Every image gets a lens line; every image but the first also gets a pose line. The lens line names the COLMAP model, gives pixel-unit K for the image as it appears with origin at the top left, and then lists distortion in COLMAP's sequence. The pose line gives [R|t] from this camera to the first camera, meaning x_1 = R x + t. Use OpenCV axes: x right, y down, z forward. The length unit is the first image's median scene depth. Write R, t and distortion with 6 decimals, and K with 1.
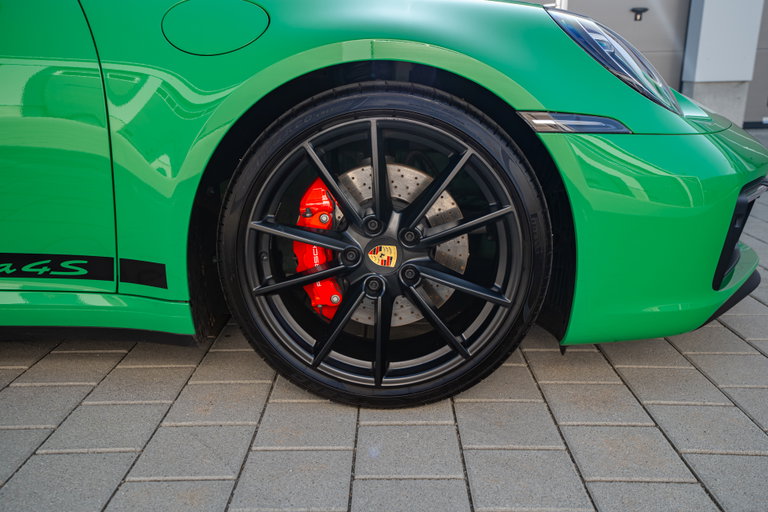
lens RADIAL K [[749.4, 0, 376.0], [0, 749.4, 252.1], [0, 0, 1]] dist [0.089454, 0.001803]
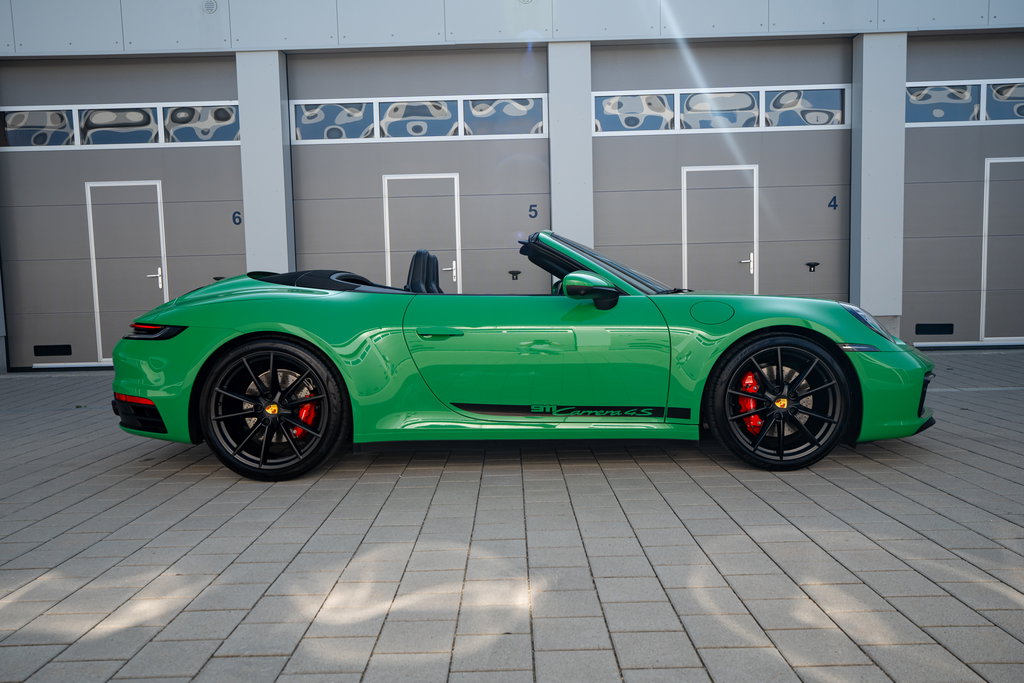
lens RADIAL K [[794.0, 0, 494.7], [0, 794.0, 337.2], [0, 0, 1]] dist [-0.000245, 0.000316]
pose [[0.999771, -0.019215, -0.009424, -0.858560], [0.017160, 0.982863, -0.183538, 0.241826], [0.012790, 0.183334, 0.982967, -1.509877]]
